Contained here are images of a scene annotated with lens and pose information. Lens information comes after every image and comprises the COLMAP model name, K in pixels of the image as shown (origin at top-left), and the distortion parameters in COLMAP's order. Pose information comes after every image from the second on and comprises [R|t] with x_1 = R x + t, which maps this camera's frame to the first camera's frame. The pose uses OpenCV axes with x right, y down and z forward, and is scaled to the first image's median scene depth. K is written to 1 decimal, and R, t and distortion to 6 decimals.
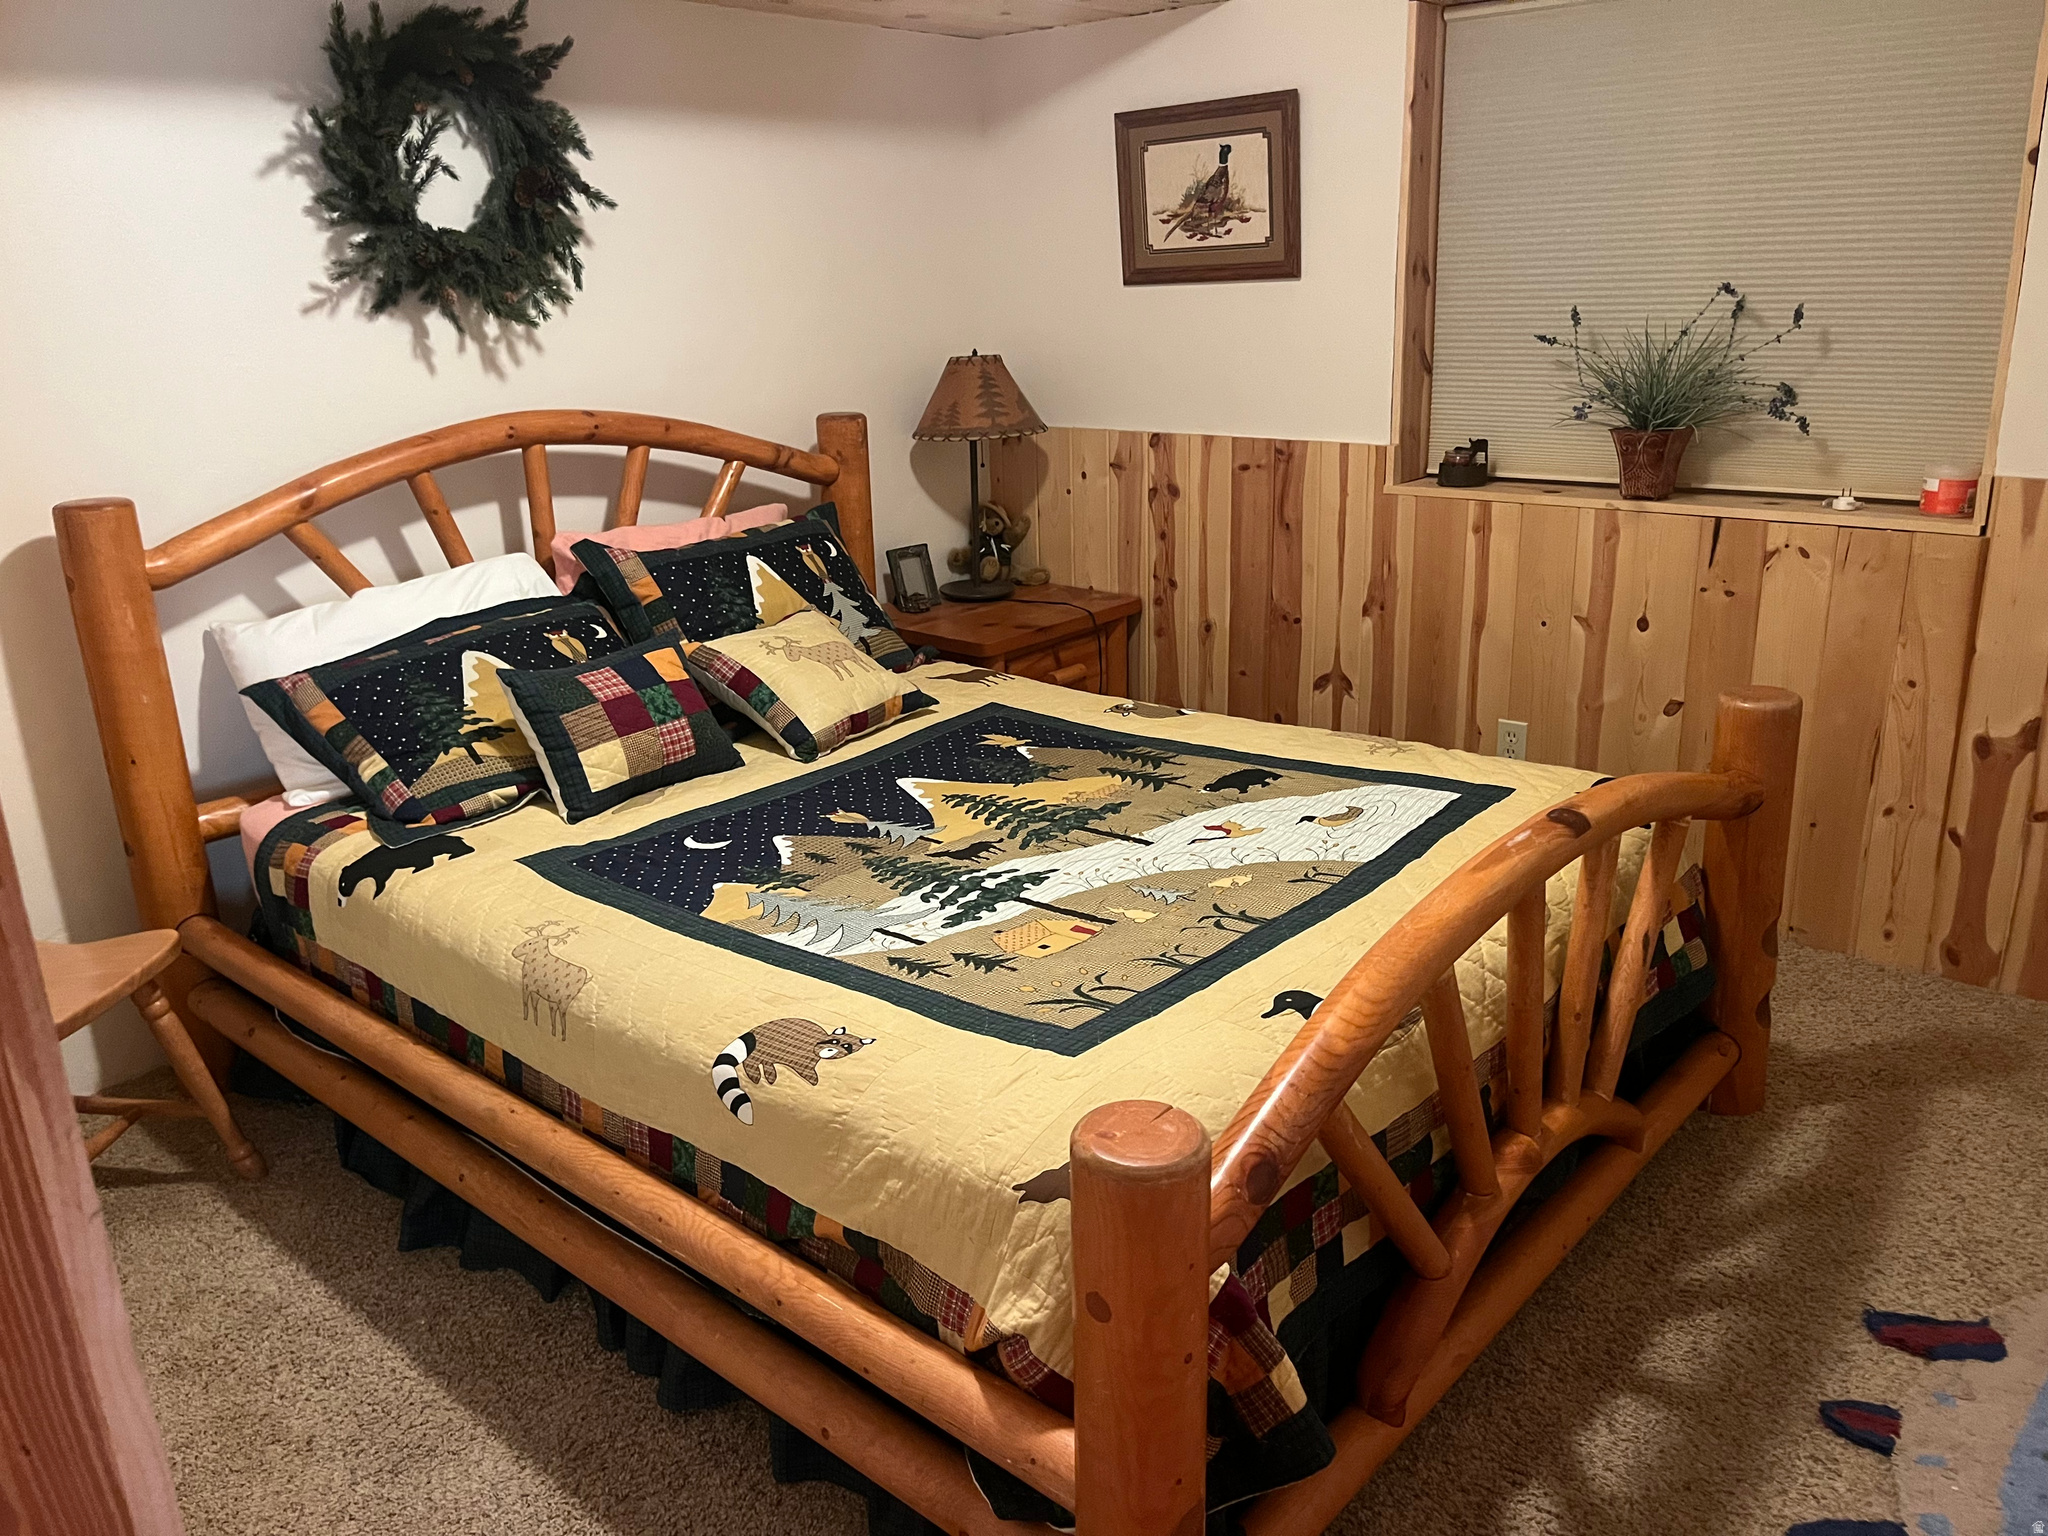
lens RADIAL K [[1567.8, 0, 1021.1], [0, 1567.8, 782.6], [0, 0, 1]] dist [0.072800, -0.106978]
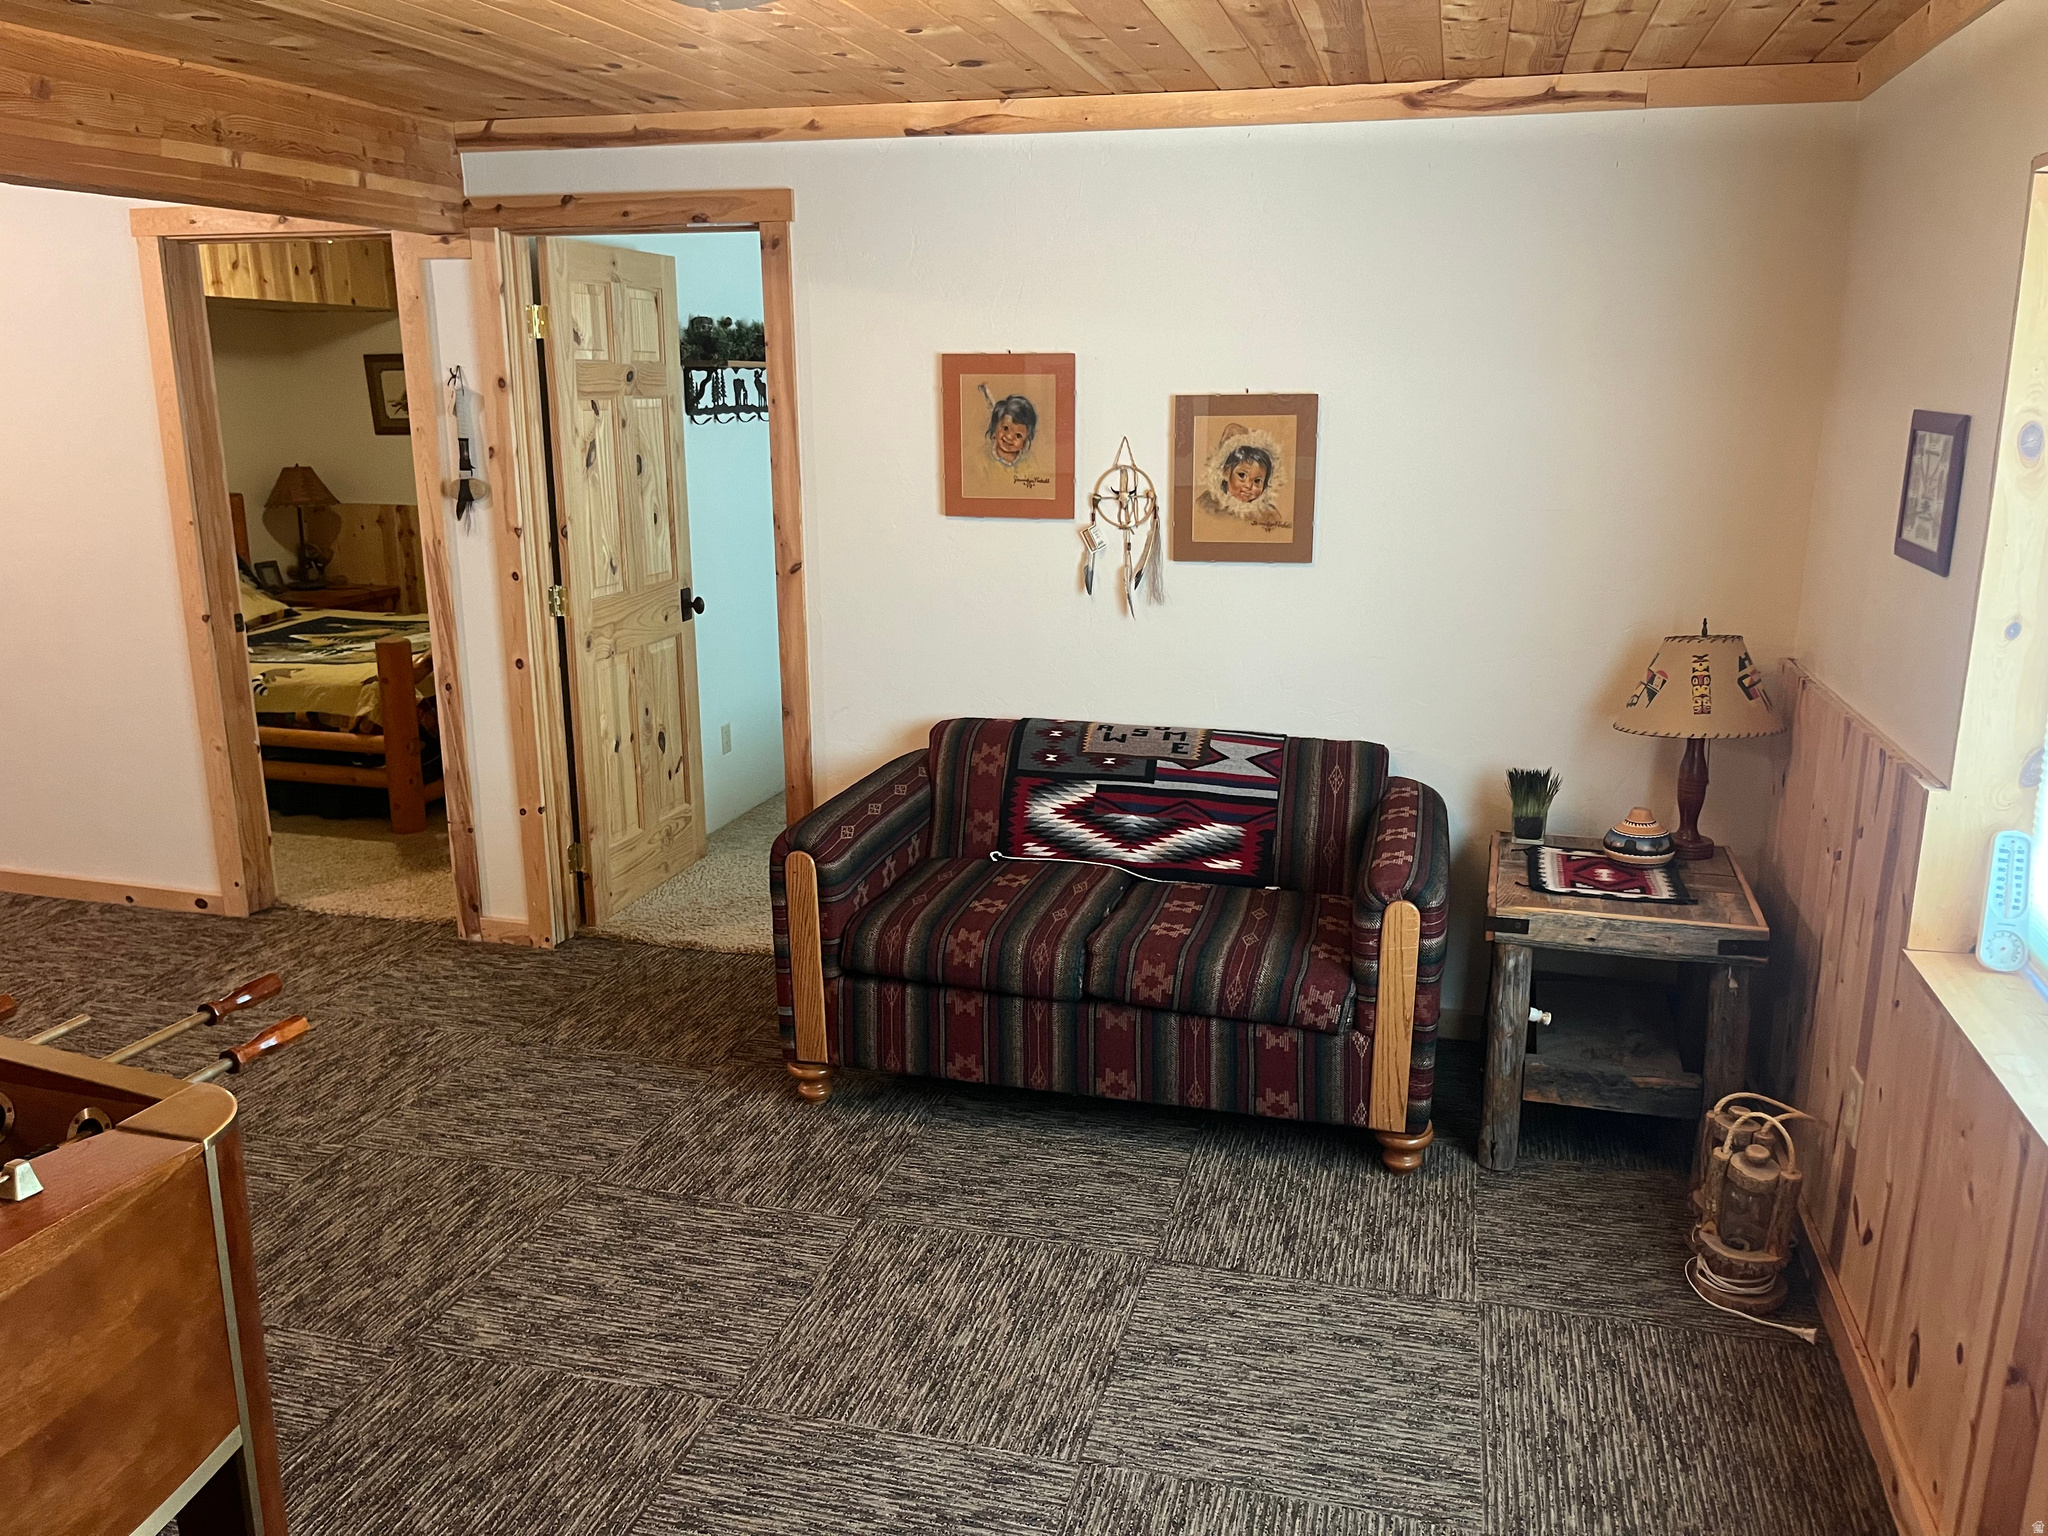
lens RADIAL K [[1567.8, 0, 1021.1], [0, 1567.8, 782.6], [0, 0, 1]] dist [0.072800, -0.106978]
pose [[0.906445, -0.070745, 0.416356, -0.062784], [0.104653, 0.992748, -0.059156, 0.337971], [-0.409152, 0.097195, 0.907275, -1.145032]]
